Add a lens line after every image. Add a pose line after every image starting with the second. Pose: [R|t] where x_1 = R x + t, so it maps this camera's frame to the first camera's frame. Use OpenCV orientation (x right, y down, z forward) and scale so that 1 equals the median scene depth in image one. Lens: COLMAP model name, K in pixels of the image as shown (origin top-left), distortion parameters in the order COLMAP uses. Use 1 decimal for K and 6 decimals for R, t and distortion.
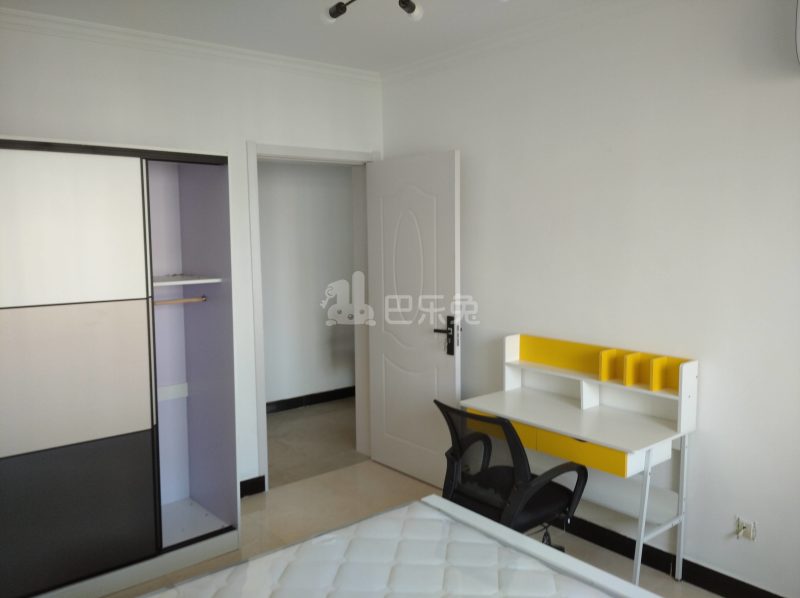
lens RADIAL K [[664.6, 0, 400.0], [0, 664.6, 299.0], [0, 0, 1]] dist [0.005467, 0.001686]
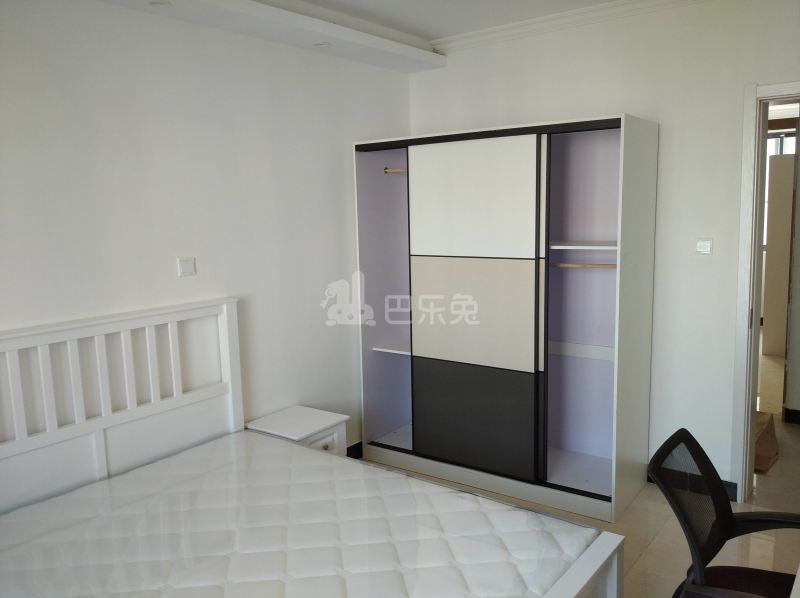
lens RADIAL K [[664.6, 0, 400.0], [0, 664.6, 299.0], [0, 0, 1]] dist [0.005467, 0.001686]
pose [[0.218555, 0.141411, -0.965524, 0.662871], [-0.074229, 0.988987, 0.128045, -0.060279], [0.972997, 0.043685, 0.226645, 0.514984]]
